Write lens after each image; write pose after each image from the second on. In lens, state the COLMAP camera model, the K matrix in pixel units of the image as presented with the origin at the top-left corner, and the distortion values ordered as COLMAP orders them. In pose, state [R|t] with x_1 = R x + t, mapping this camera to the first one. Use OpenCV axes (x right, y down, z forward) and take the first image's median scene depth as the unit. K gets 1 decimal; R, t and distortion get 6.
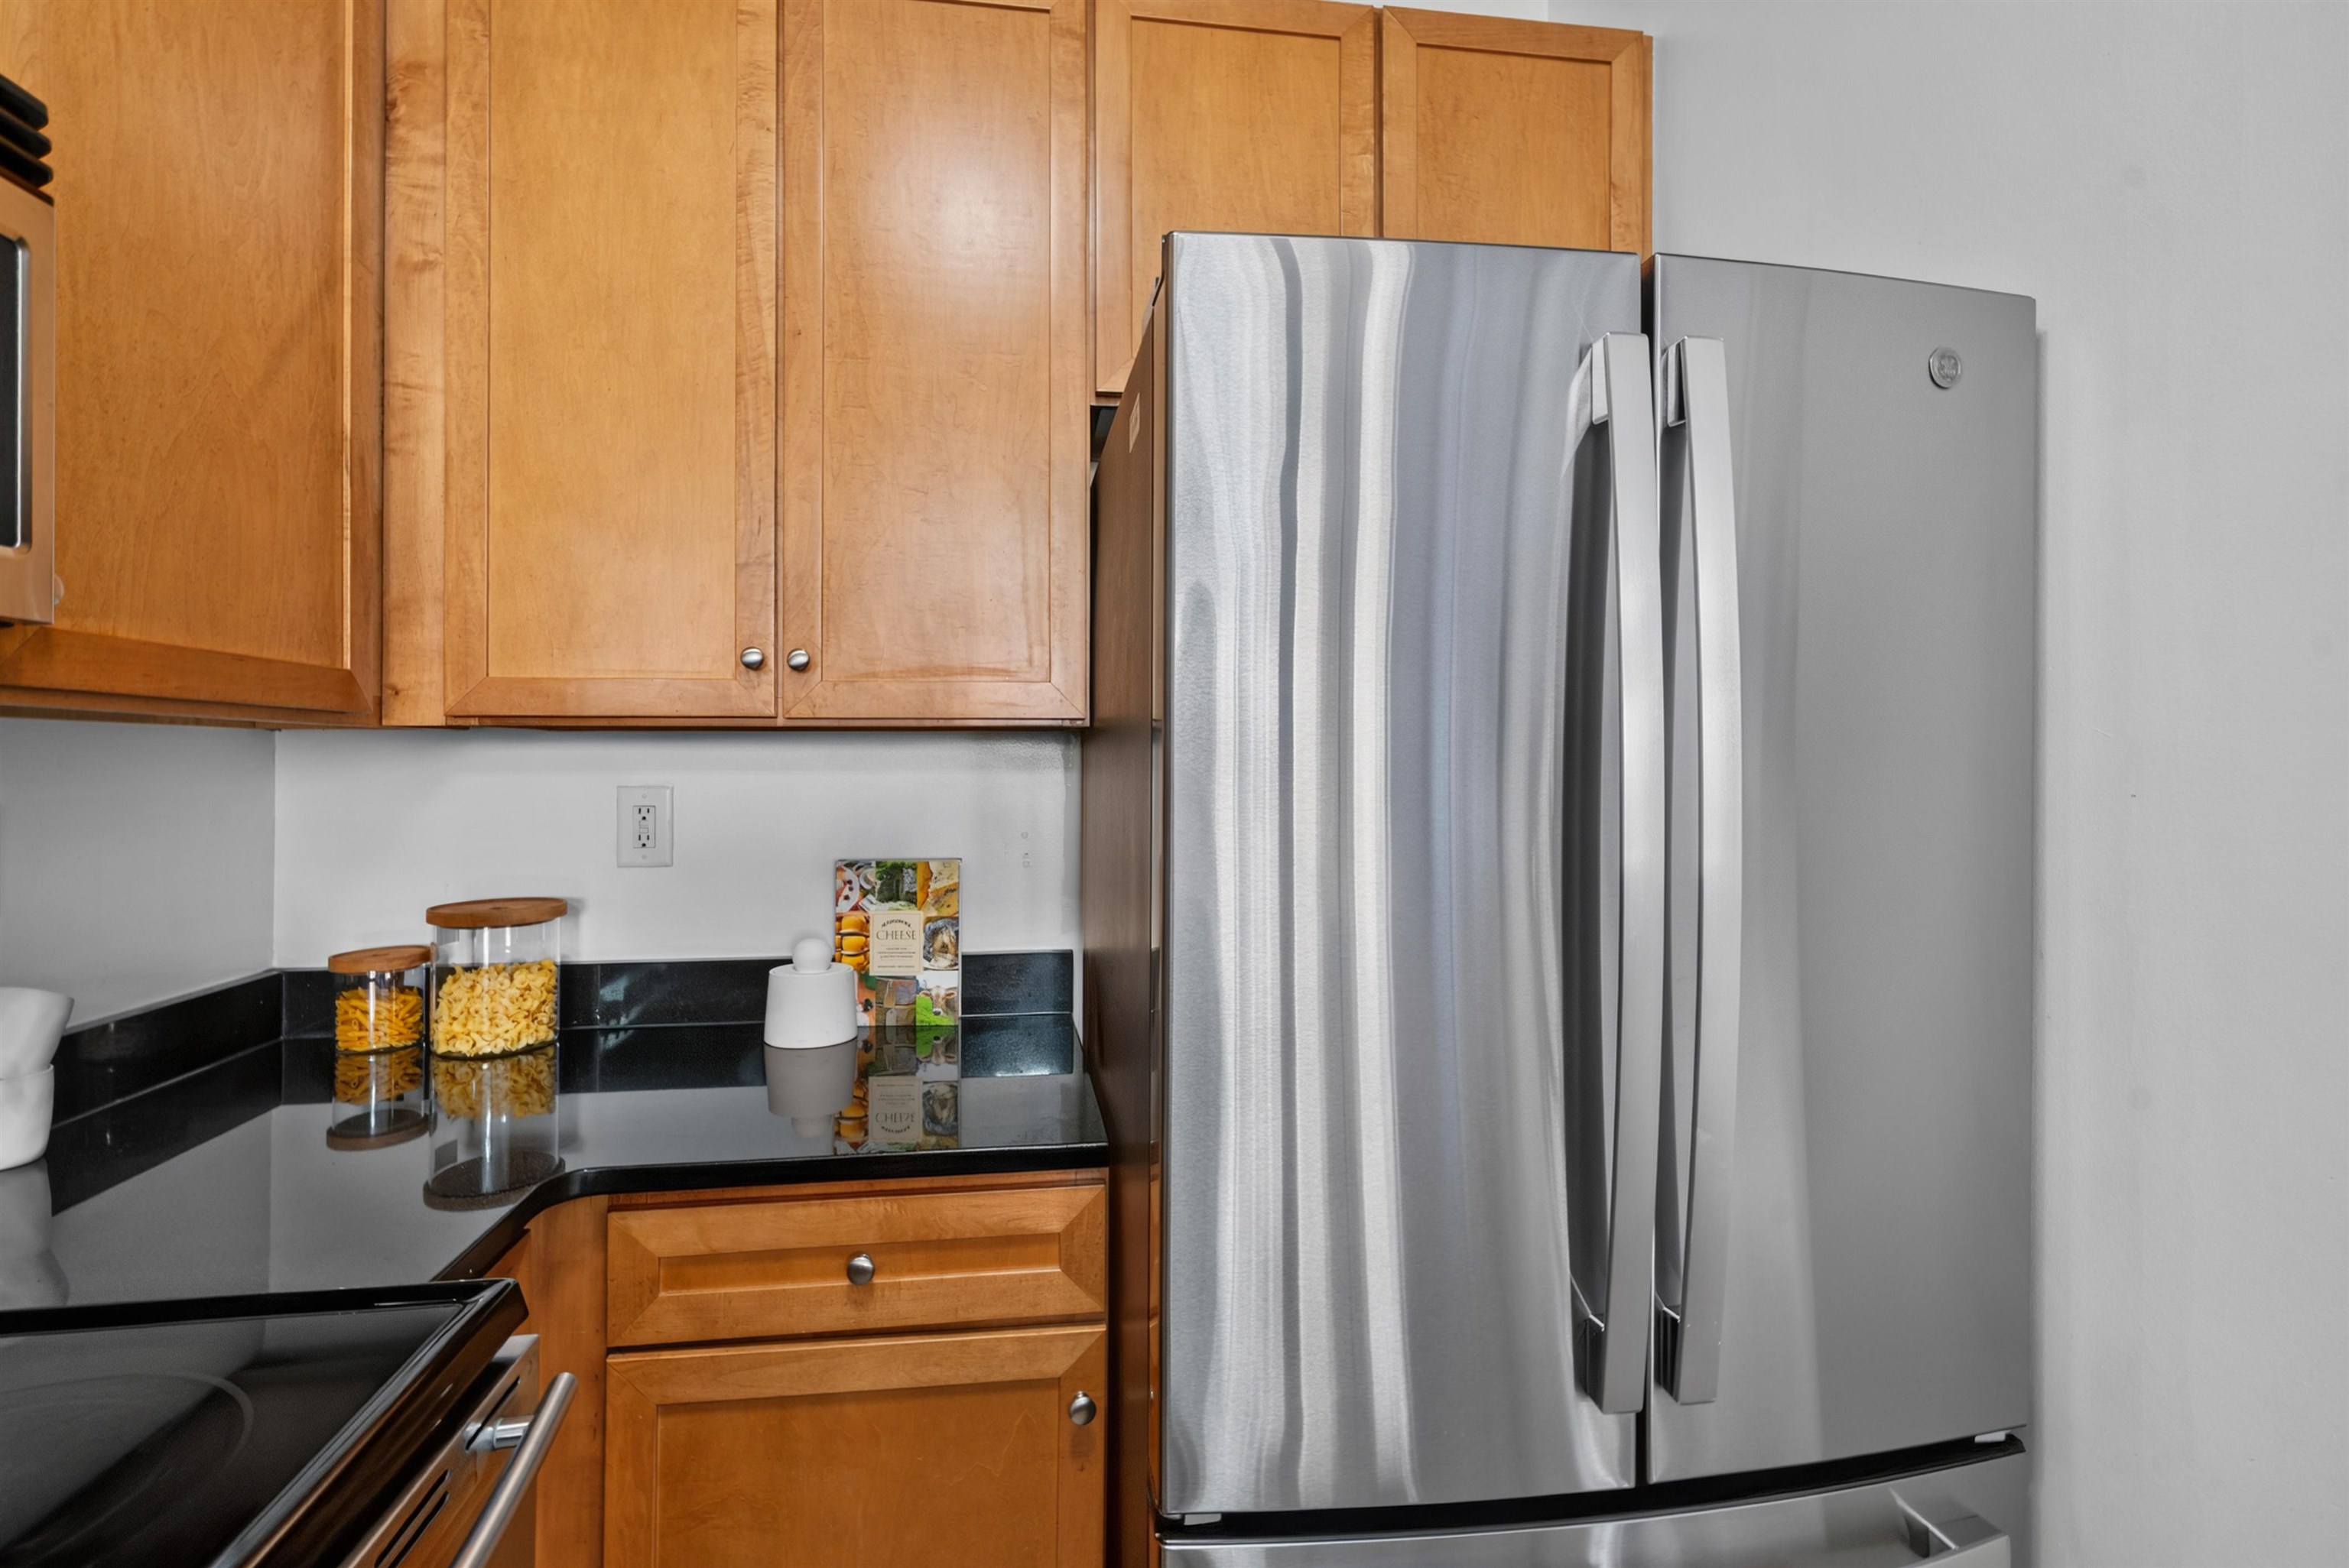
lens RADIAL K [[1084.1, 0, 1163.5], [0, 1084.1, 751.8], [0, 0, 1]] dist [-0.001595, 0.000290]
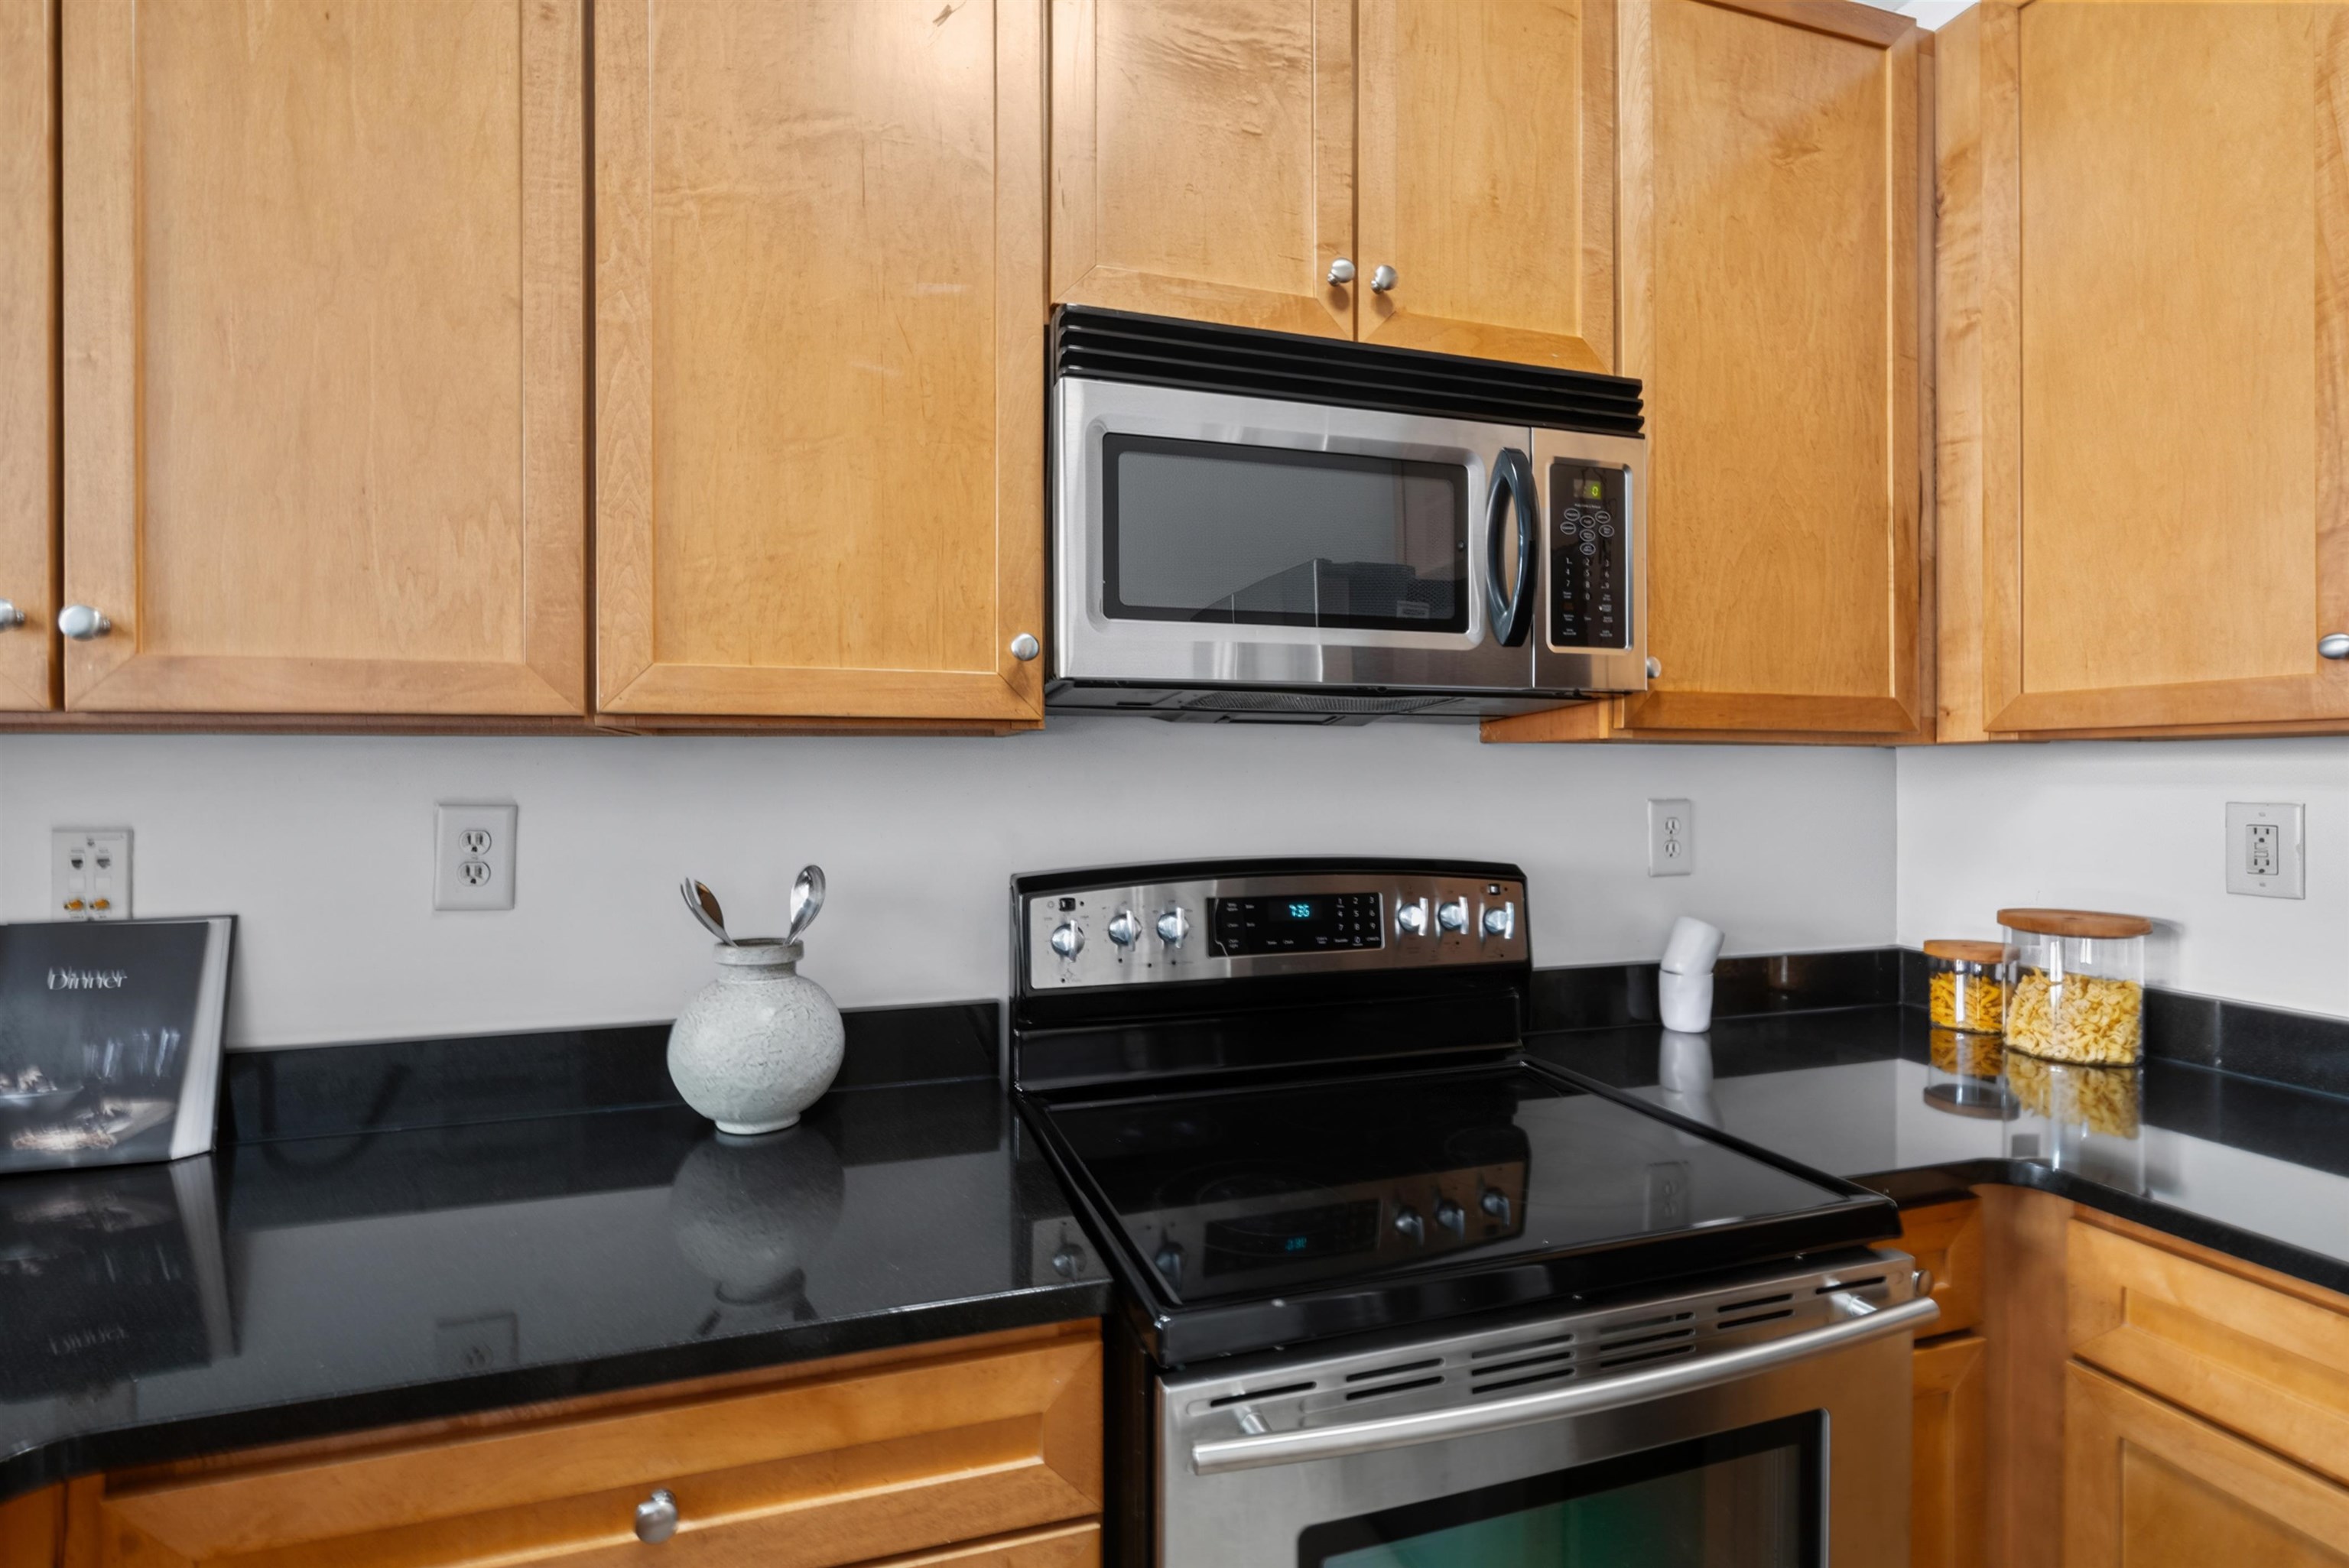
lens RADIAL K [[1081.8, 0, 1160.4], [0, 1081.8, 771.7], [0, 0, 1]] dist [0.000532, -0.000149]
pose [[0.151921, -0.003208, -0.988387, 0.292400], [0.007732, 0.999968, -0.002057, 0.002655], [0.988362, -0.007329, 0.151941, 0.006209]]
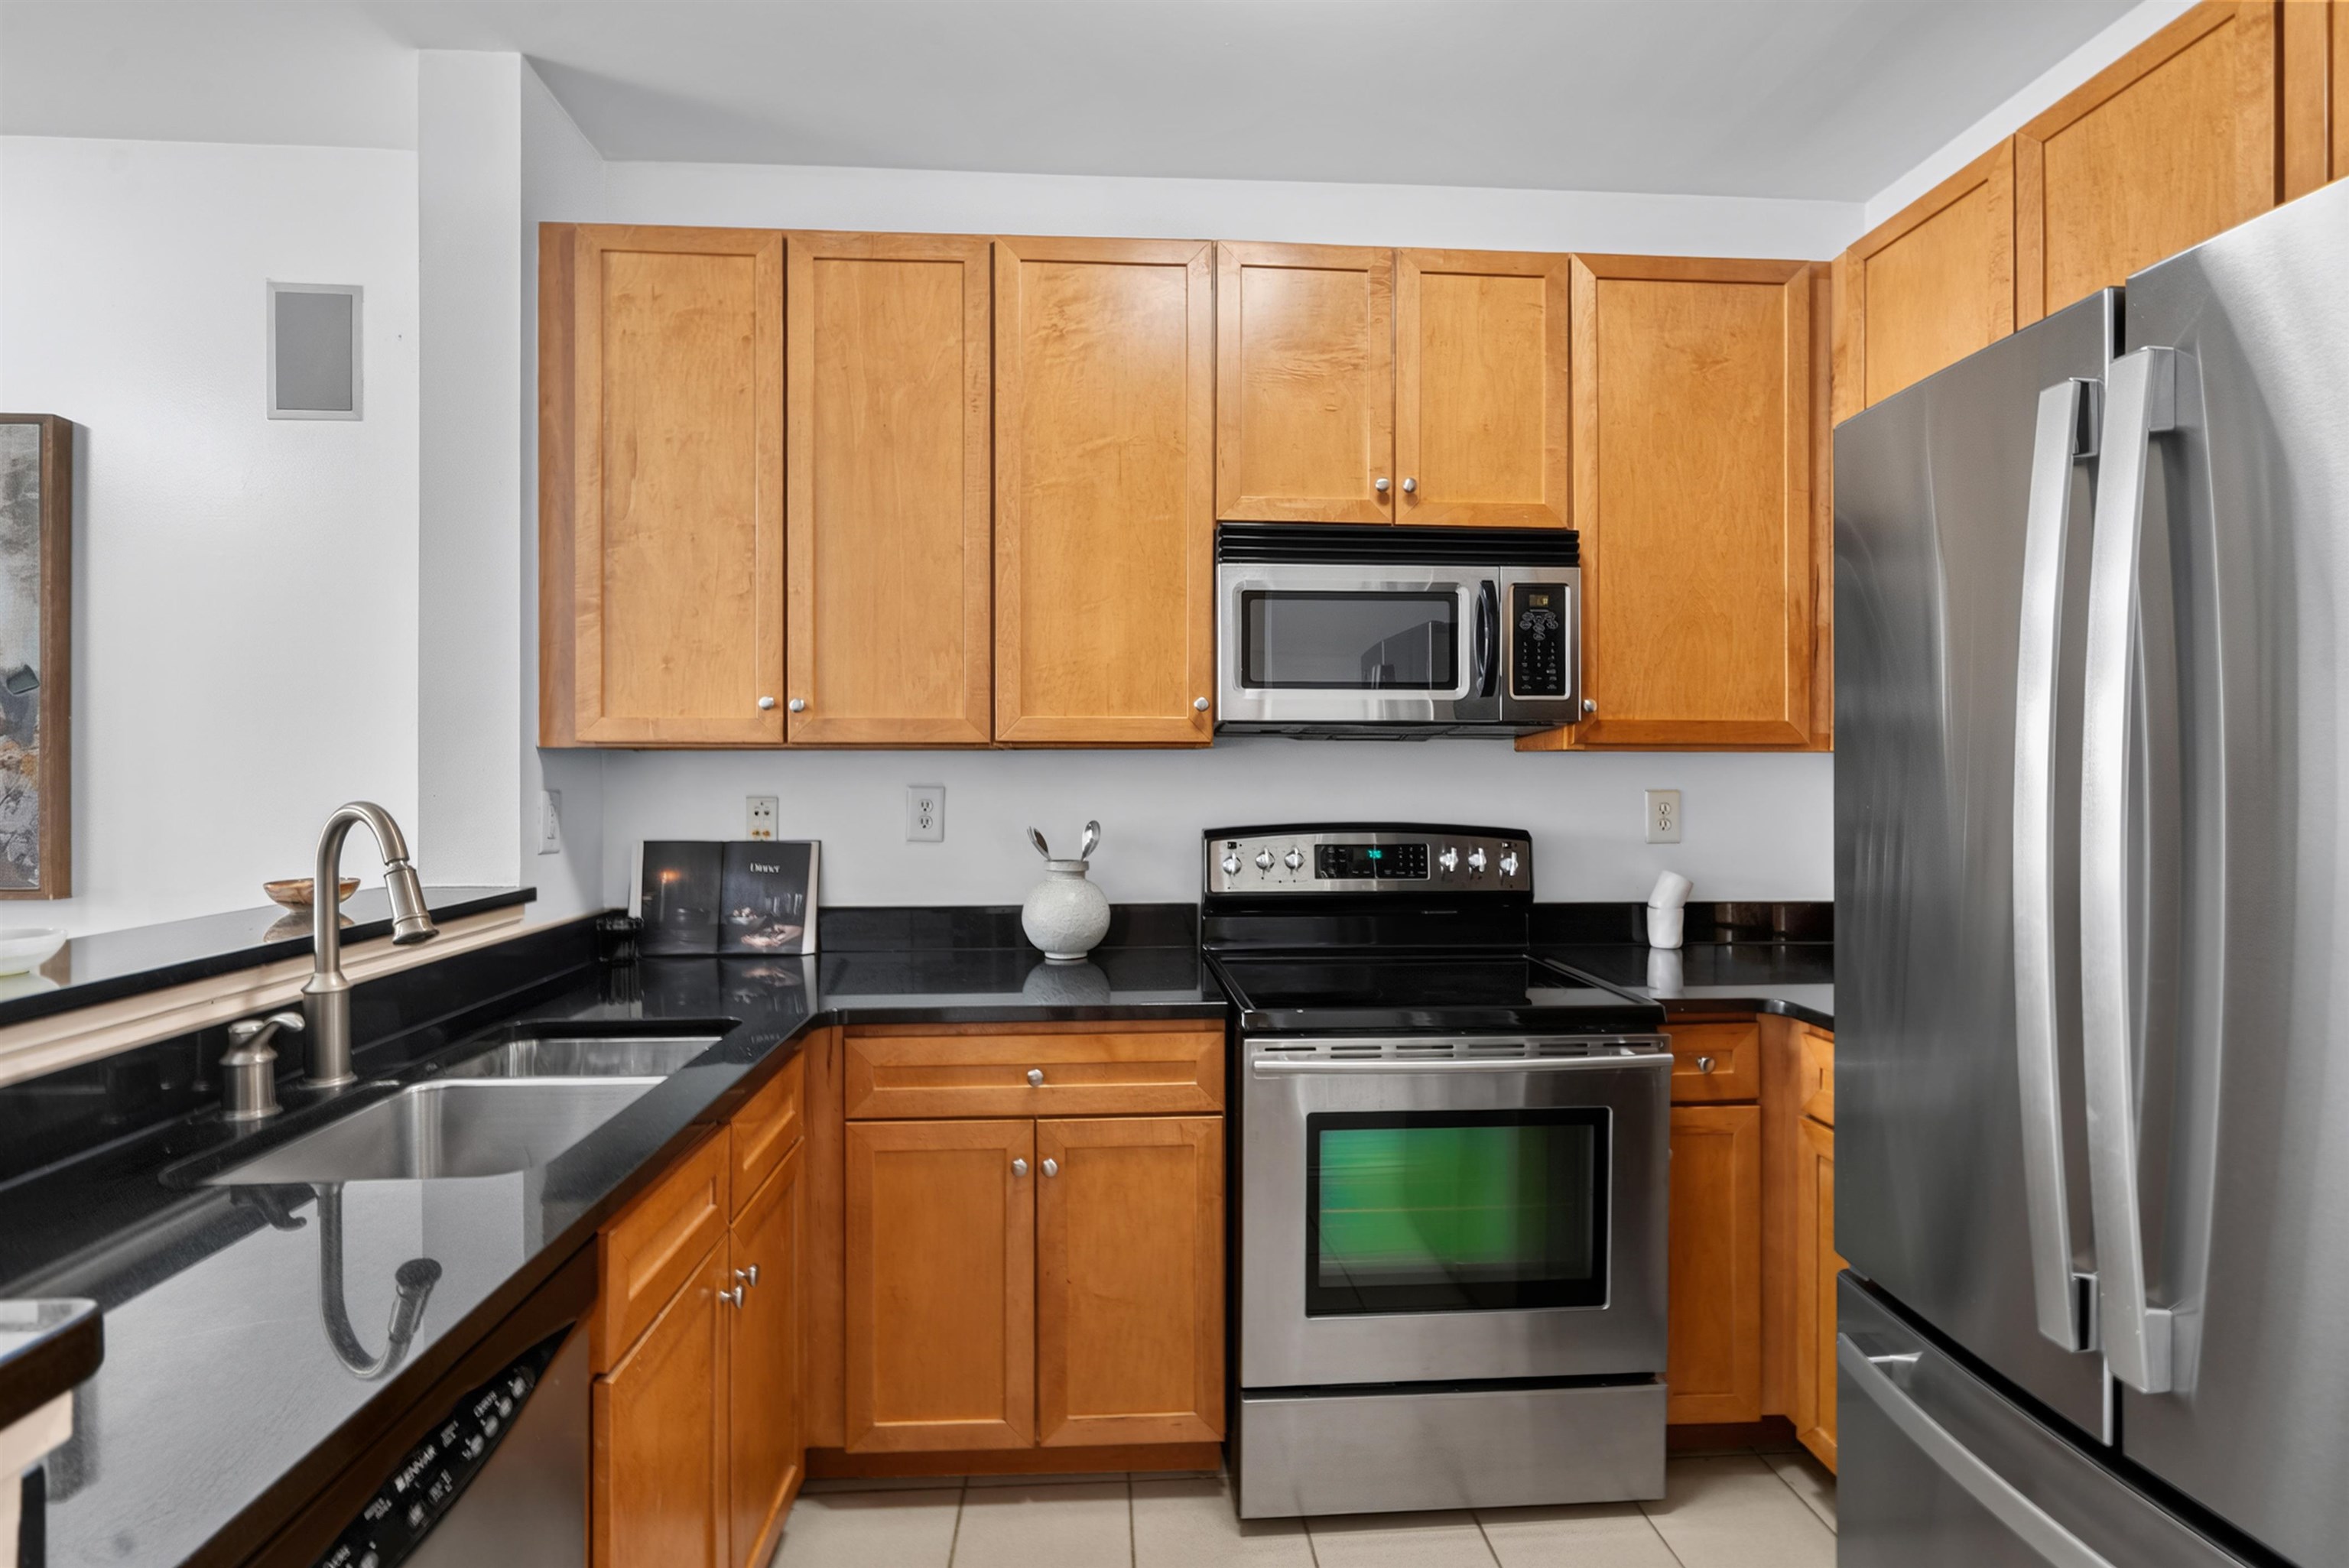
lens RADIAL K [[1087.2, 0, 1163.7], [0, 1087.2, 777.5], [0, 0, 1]] dist [0.000695, 0.000187]
pose [[-0.084195, 0.003061, -0.996445, 1.047319], [0.006129, 0.999978, 0.002554, 0.007055], [0.996430, -0.005892, -0.084212, 0.108916]]
